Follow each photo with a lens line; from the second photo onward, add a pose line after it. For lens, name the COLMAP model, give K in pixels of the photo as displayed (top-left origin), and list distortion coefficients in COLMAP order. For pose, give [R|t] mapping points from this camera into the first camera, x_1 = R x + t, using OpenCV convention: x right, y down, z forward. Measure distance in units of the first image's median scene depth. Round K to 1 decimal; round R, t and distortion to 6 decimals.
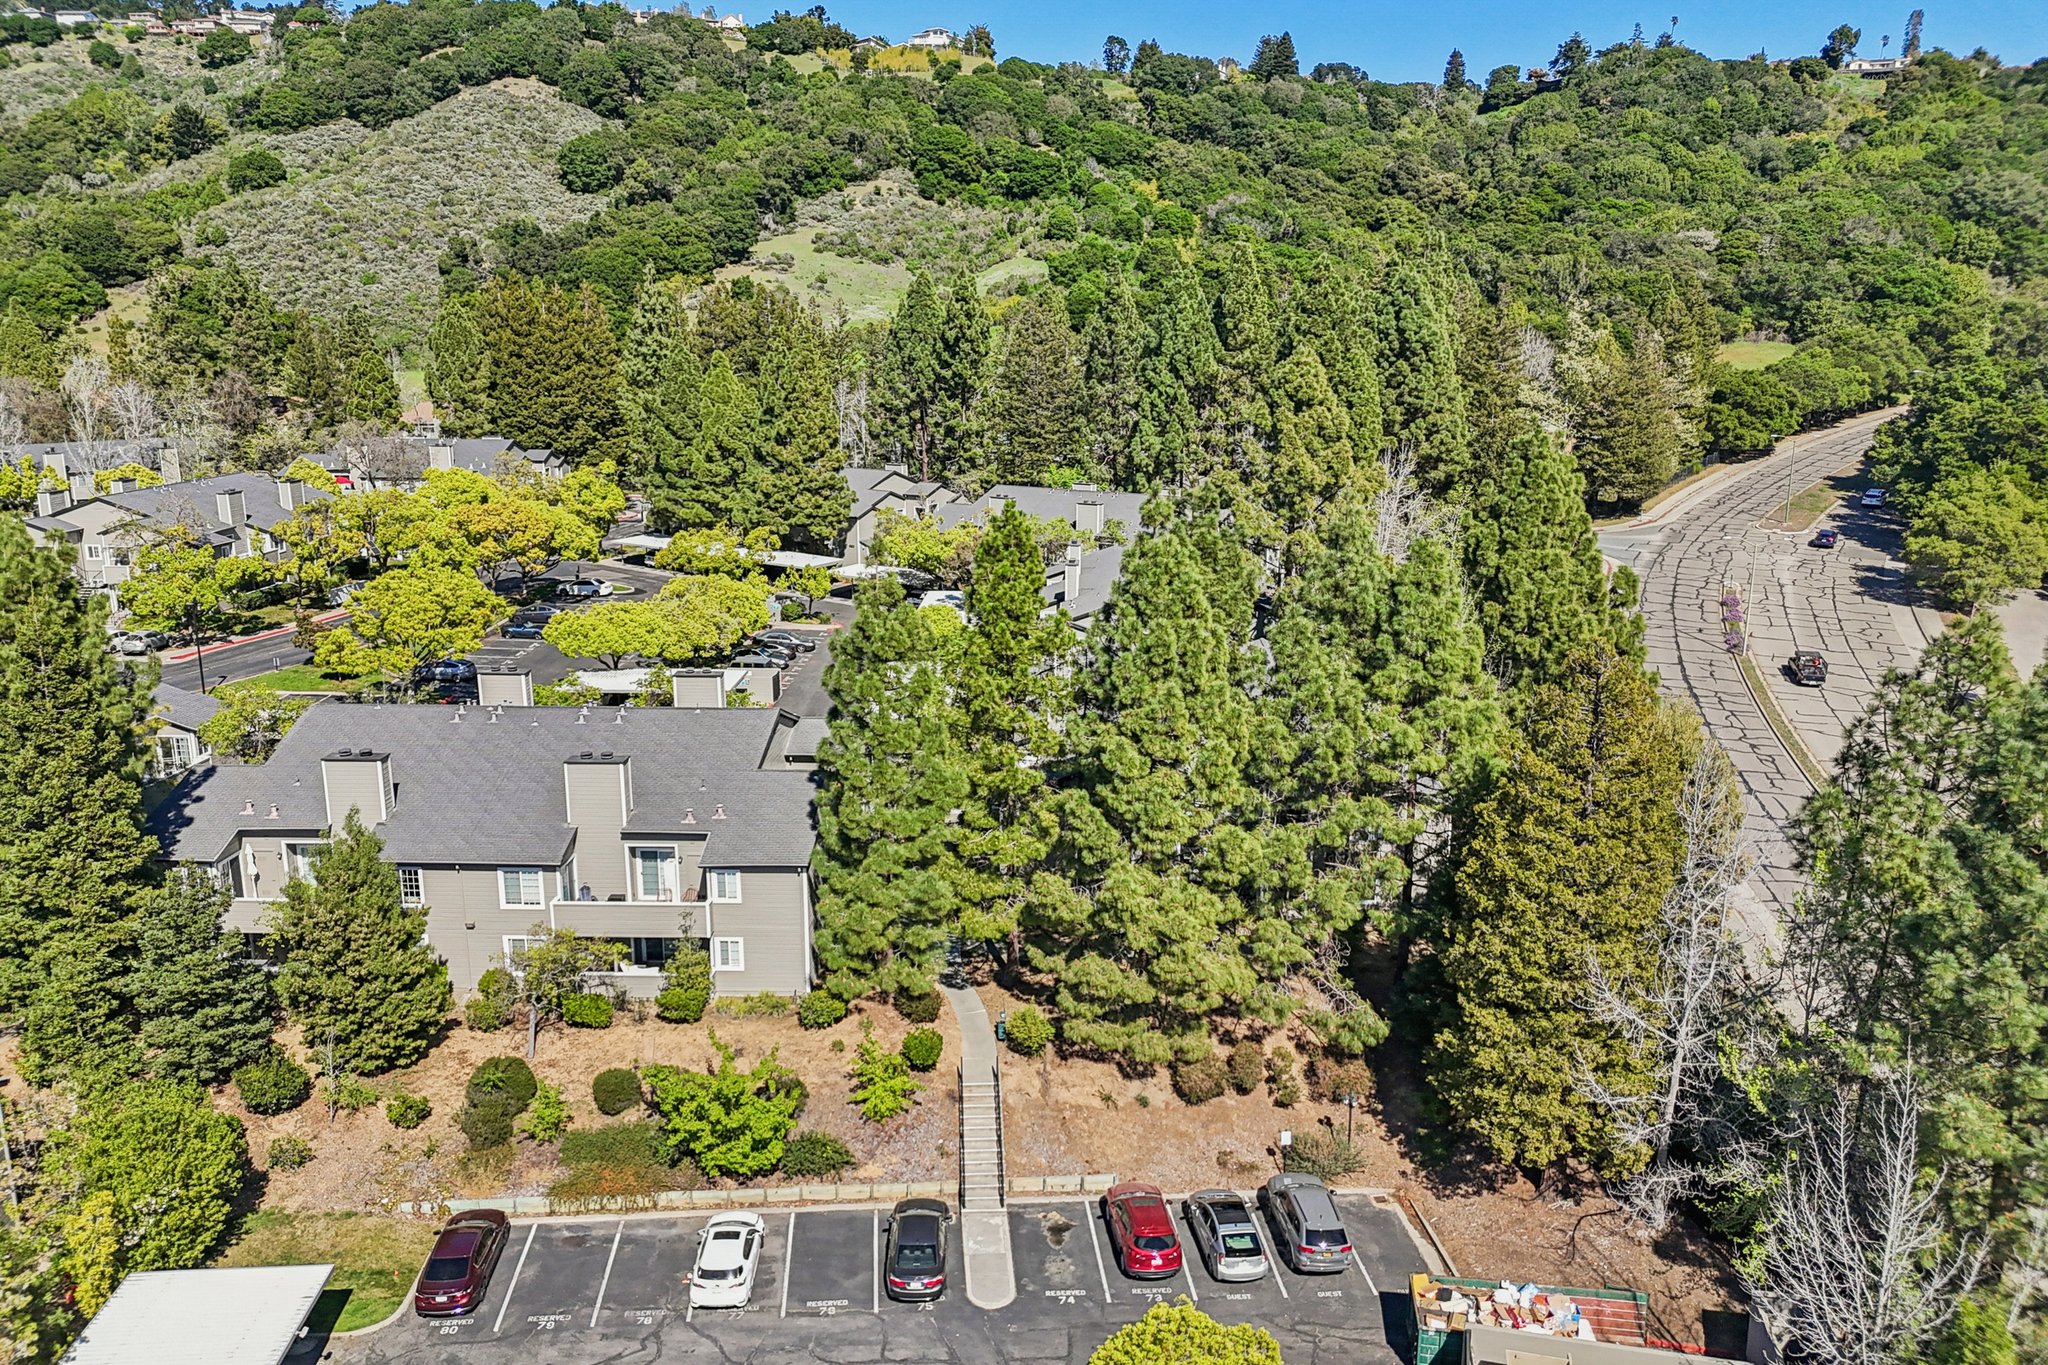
lens RADIAL K [[1511.8, 0, 1029.4], [0, 1511.8, 681.2], [0, 0, 1]] dist [0.068892, -0.073379]
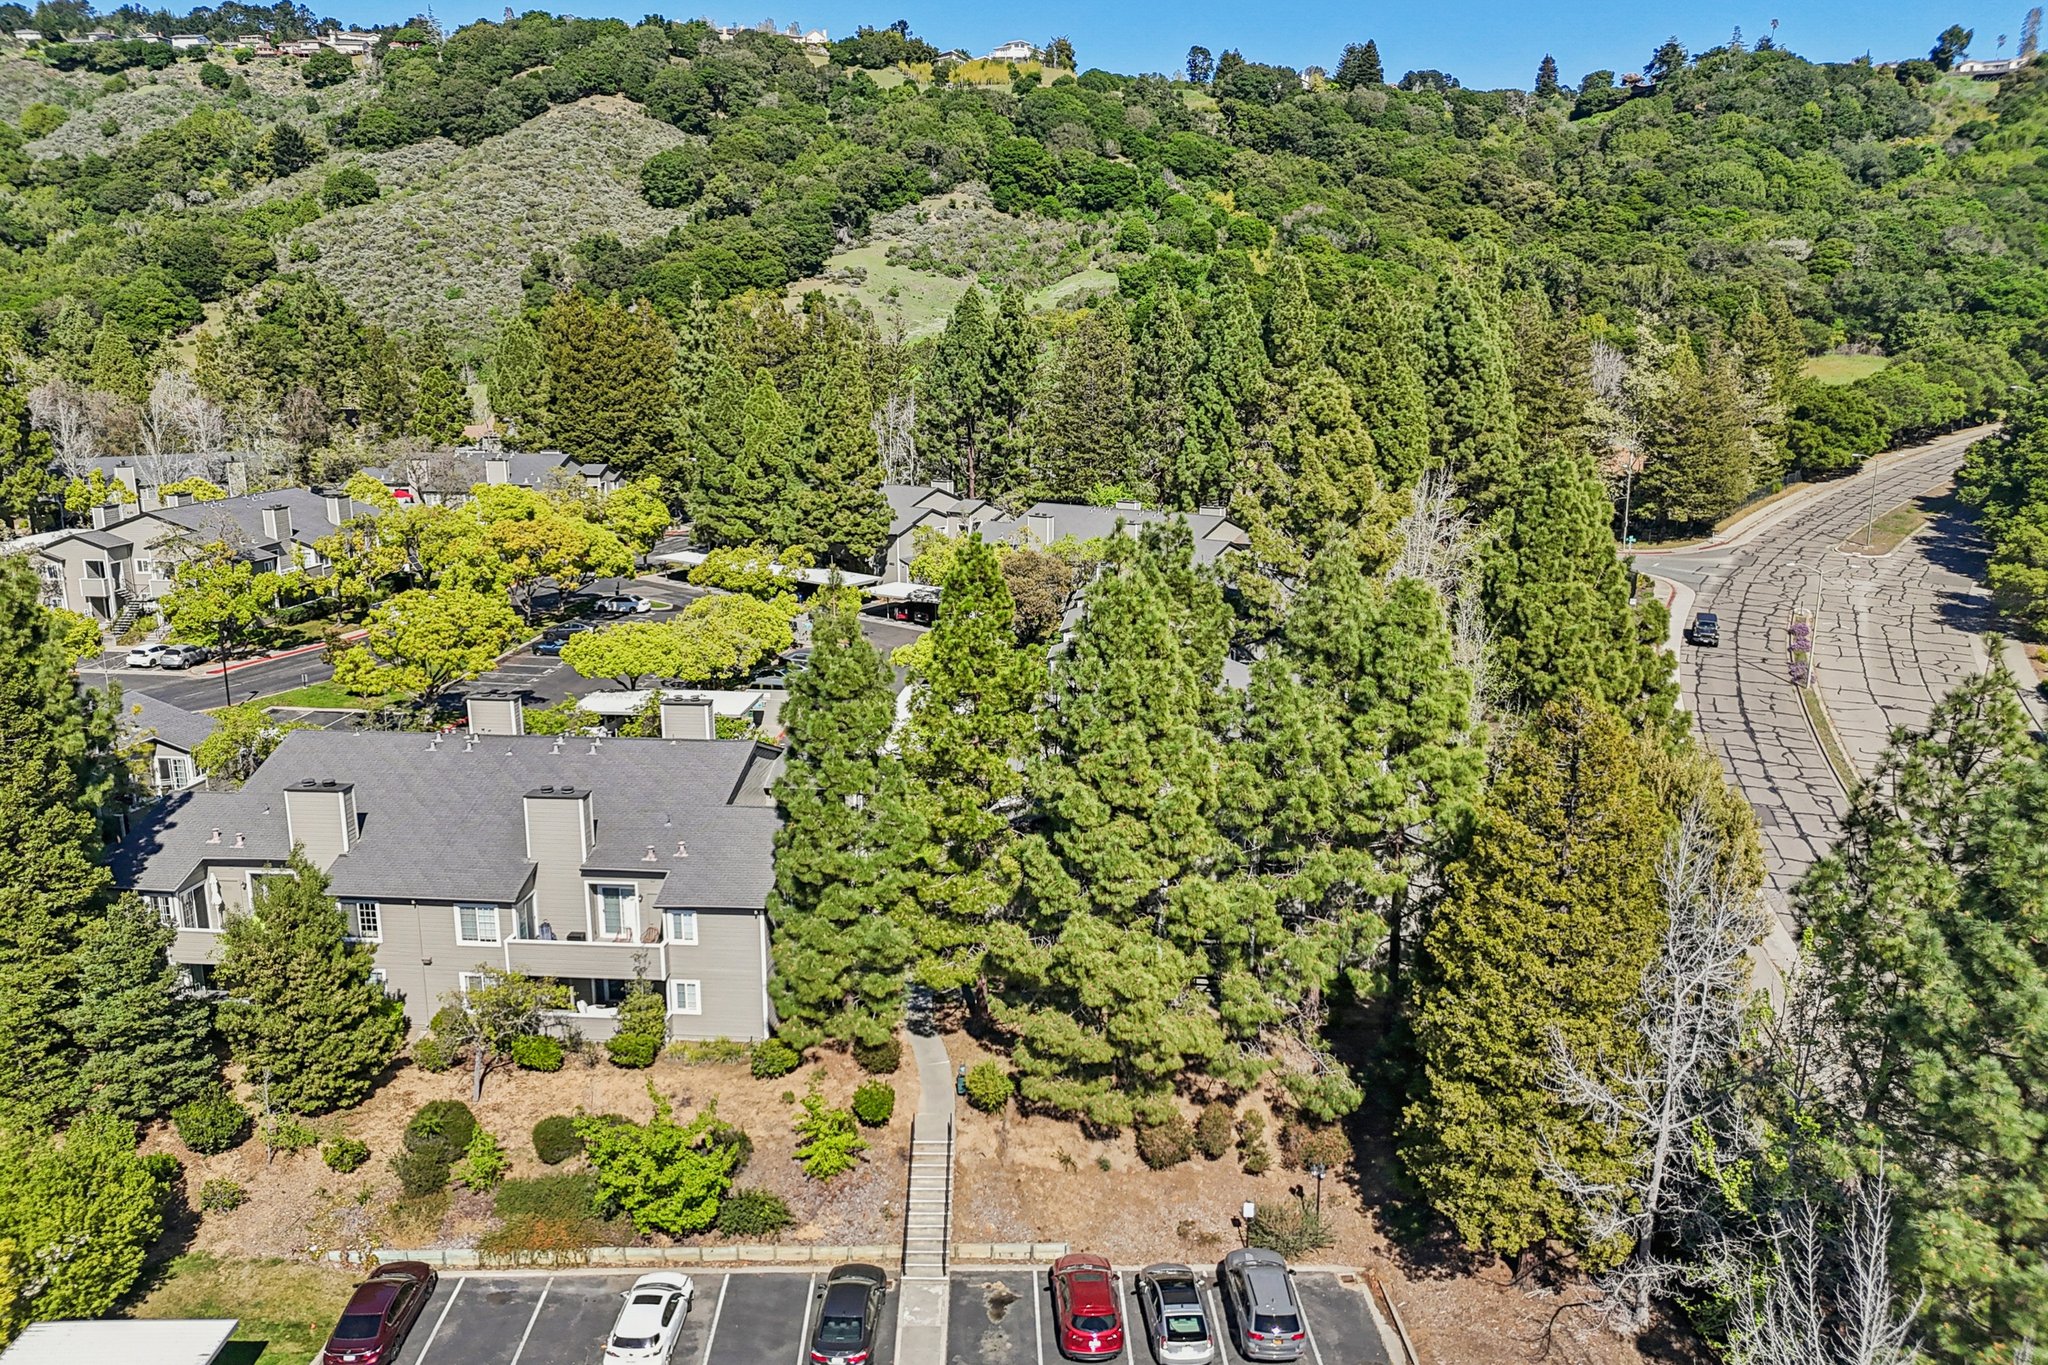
lens RADIAL K [[1510.4, 0, 1027.6], [0, 1510.4, 681.7], [0, 0, 1]] dist [0.069117, -0.071472]
pose [[0.998288, 0.012070, -0.057227, 0.026775], [-0.012405, 0.999908, -0.005494, -0.007029], [0.057155, 0.006195, 0.998346, 0.014850]]
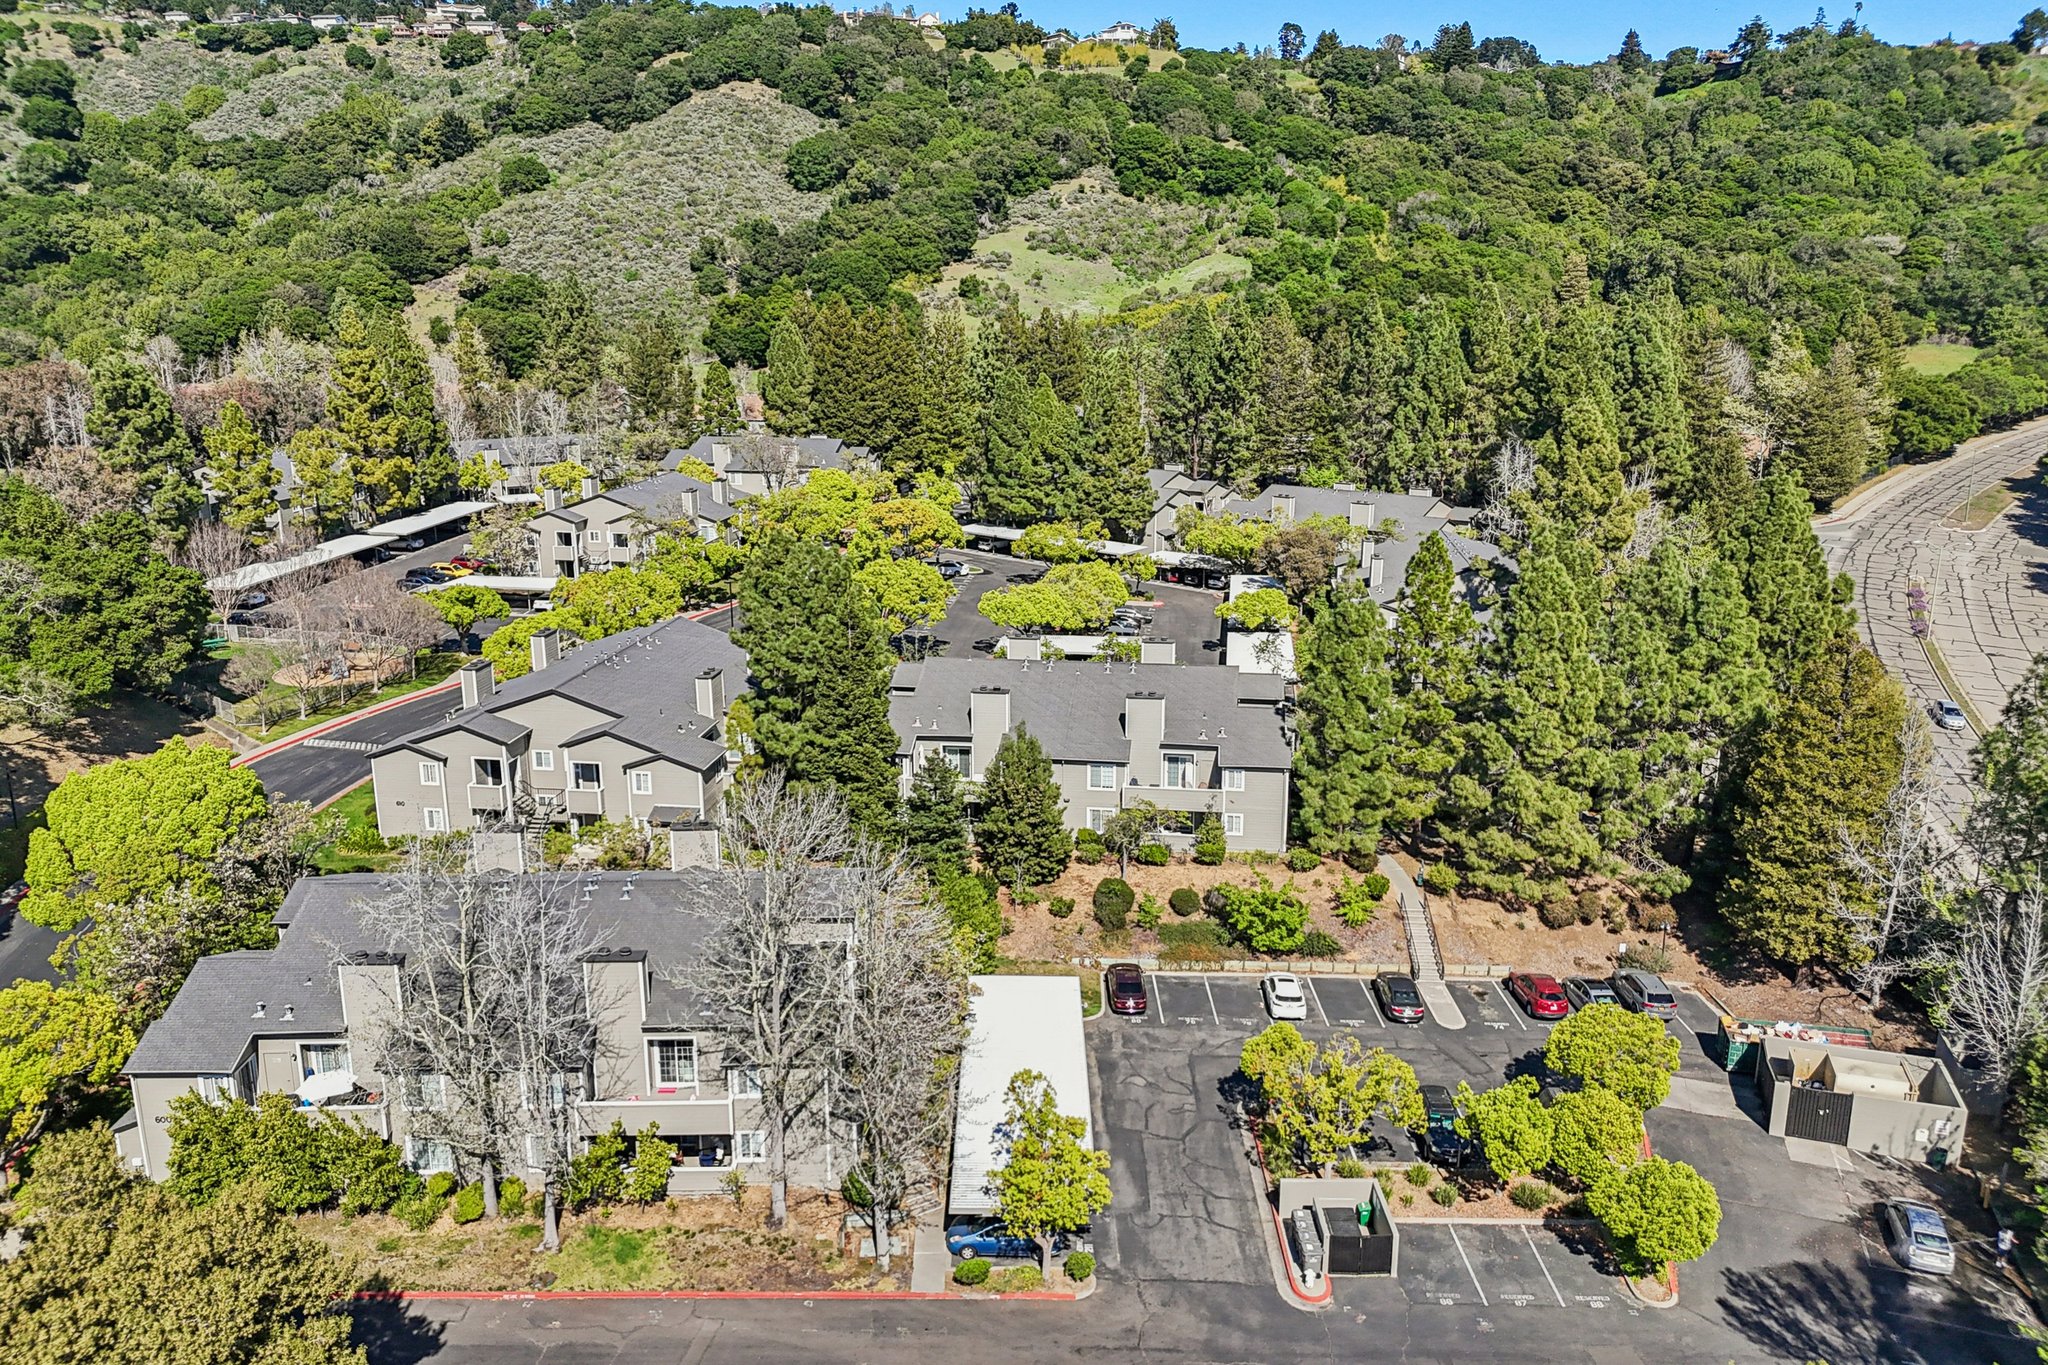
lens RADIAL K [[1515.8, 0, 1031.1], [0, 1515.8, 669.2], [0, 0, 1]] dist [0.068421, -0.072966]
pose [[0.996474, 0.020642, -0.081322, -0.102058], [-0.019455, 0.999693, 0.015371, 0.001198], [0.081615, -0.013735, 0.996569, -0.197060]]
